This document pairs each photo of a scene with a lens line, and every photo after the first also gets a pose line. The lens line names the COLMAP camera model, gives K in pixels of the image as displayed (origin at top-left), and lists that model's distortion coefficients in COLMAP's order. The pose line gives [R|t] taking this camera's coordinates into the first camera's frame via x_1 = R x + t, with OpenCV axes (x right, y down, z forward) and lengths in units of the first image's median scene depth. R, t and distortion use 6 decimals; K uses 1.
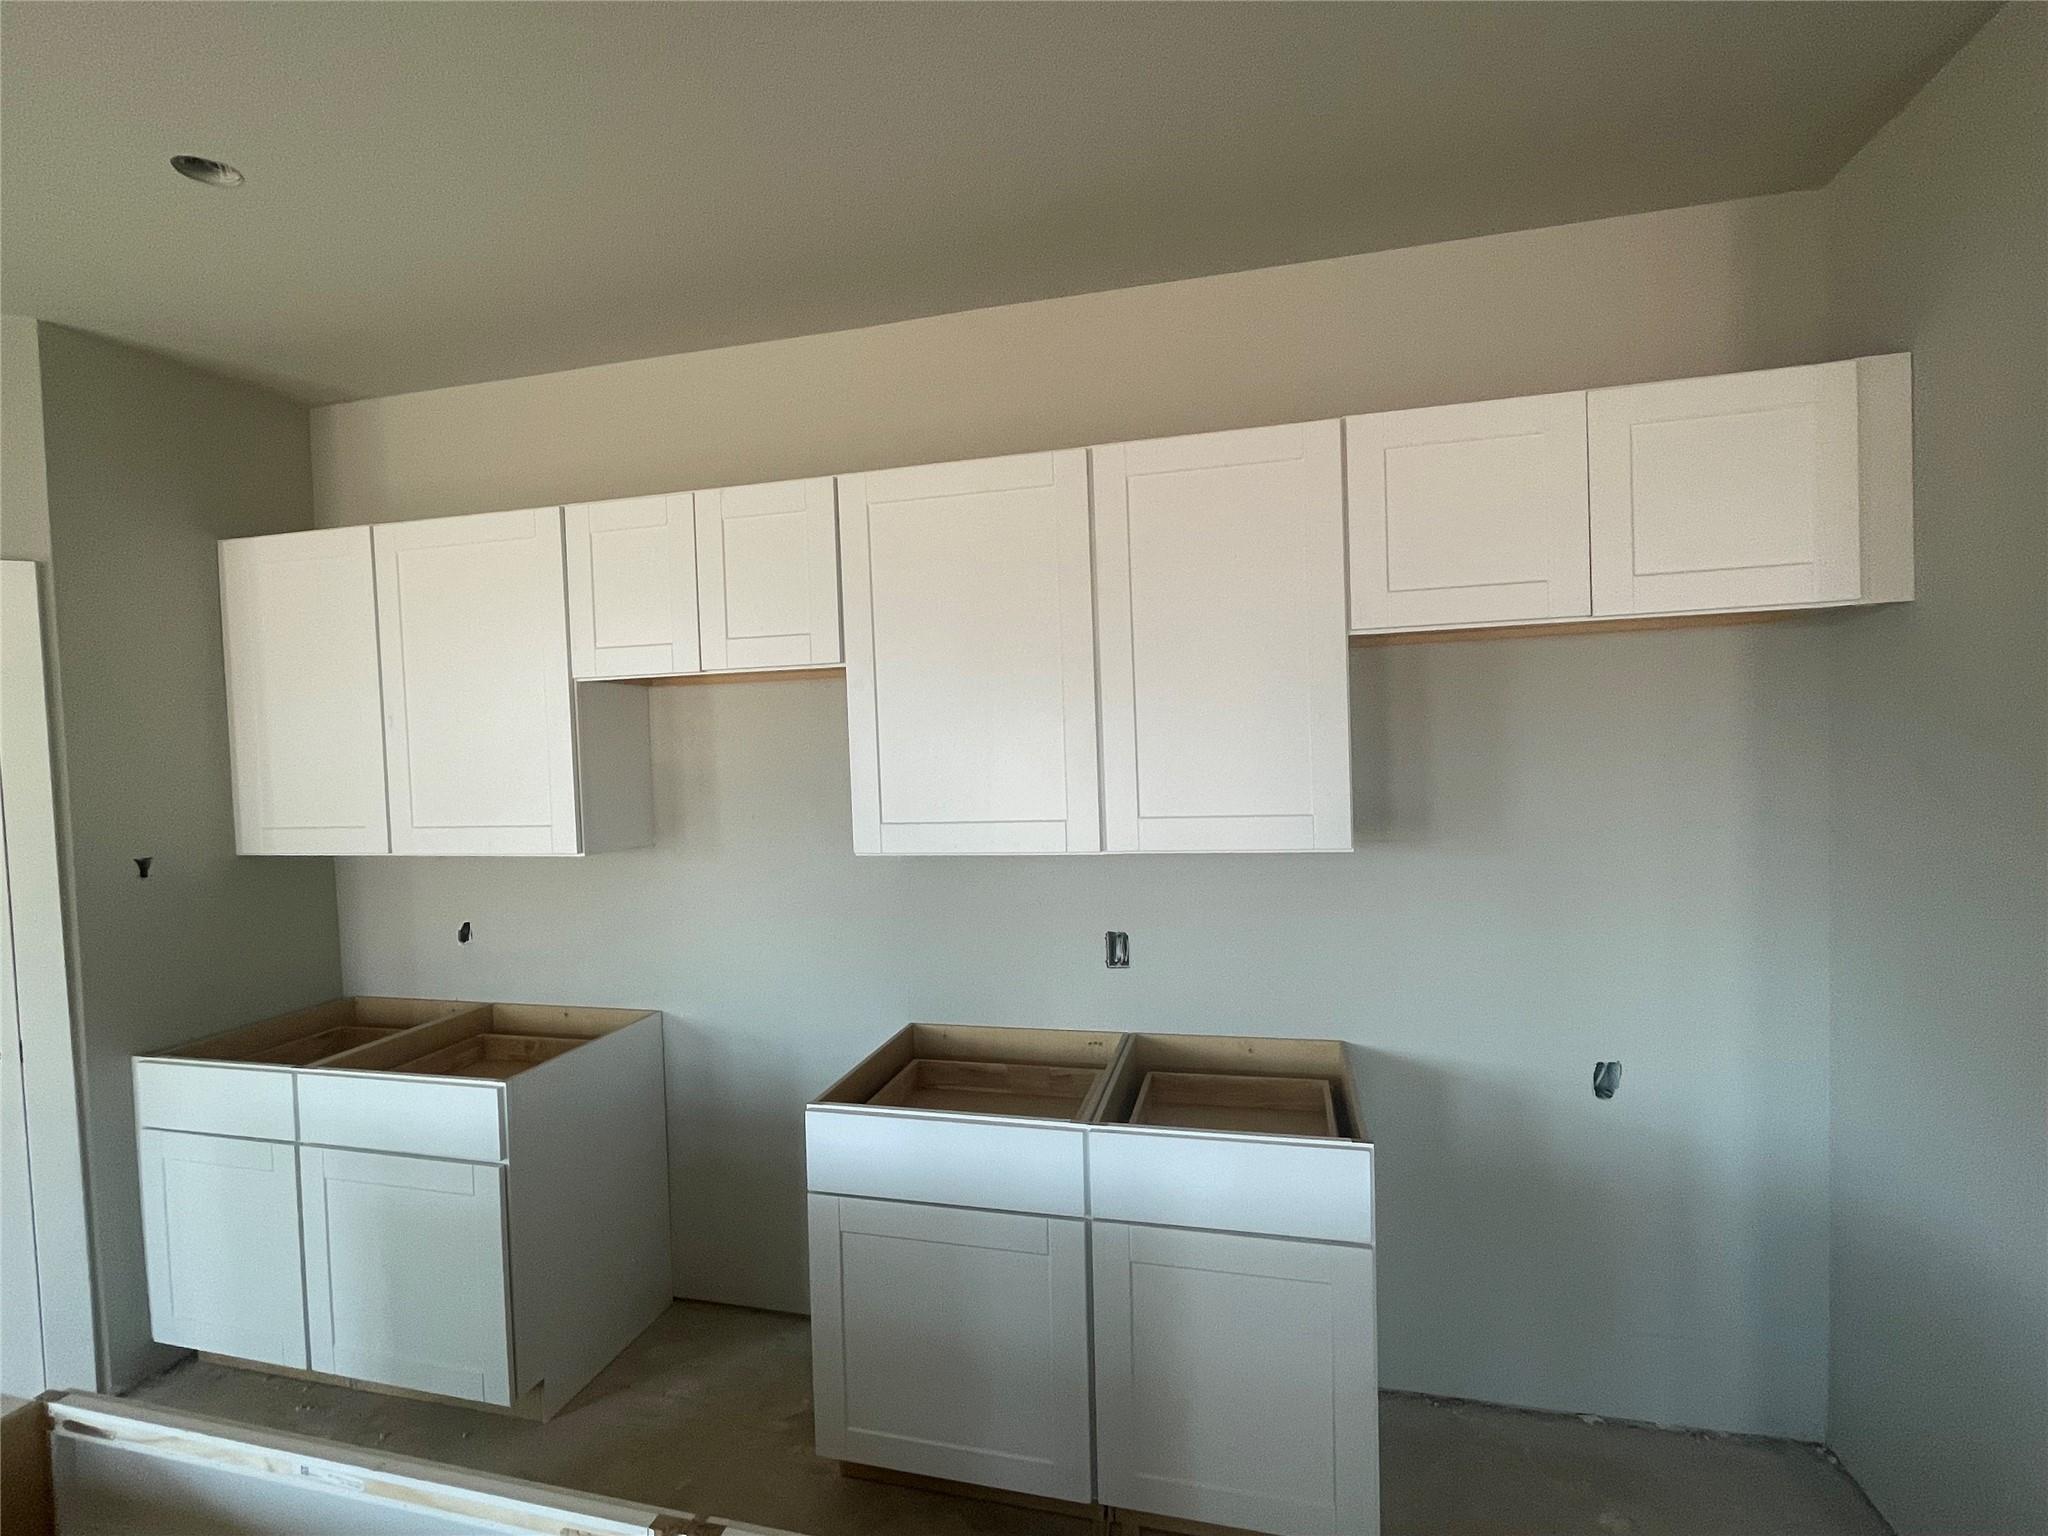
lens RADIAL K [[984.3, 0, 1020.4], [0, 984.3, 770.4], [0, 0, 1]] dist [-0.000817, -0.000631]
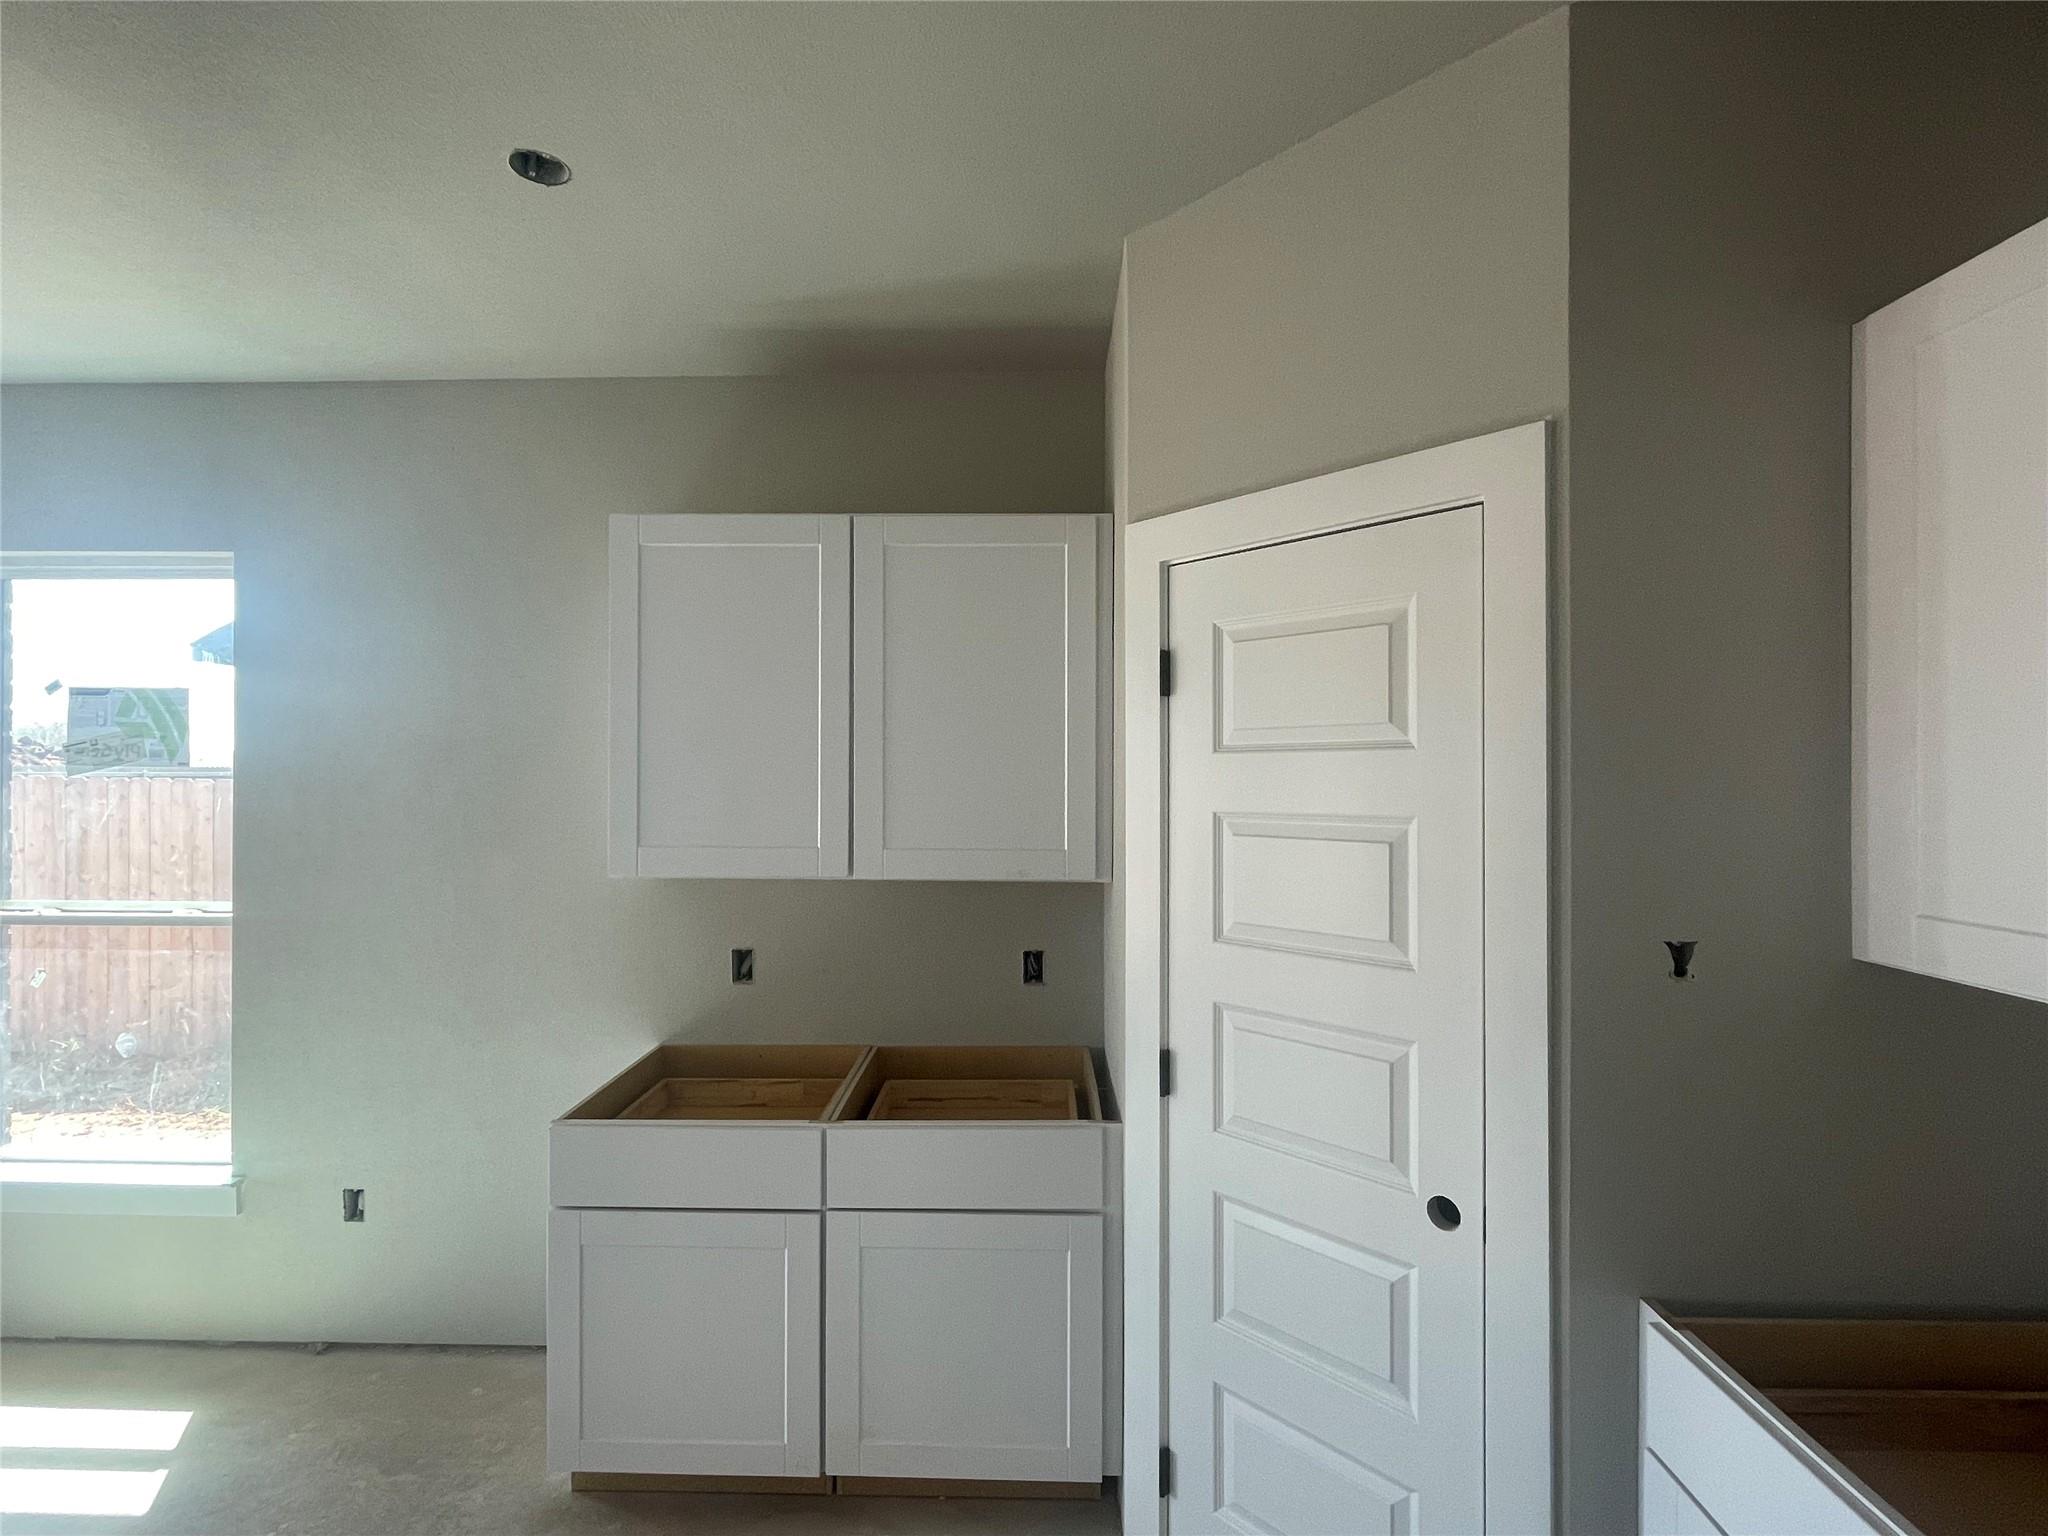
lens RADIAL K [[984.3, 0, 1017.0], [0, 984.3, 771.1], [0, 0, 1]] dist [-0.000817, -0.000631]
pose [[0.230215, 0.029094, -0.972705, -0.484698], [-0.045159, 0.998796, 0.019186, 0.001893], [0.972092, 0.039509, 0.231251, 0.552610]]
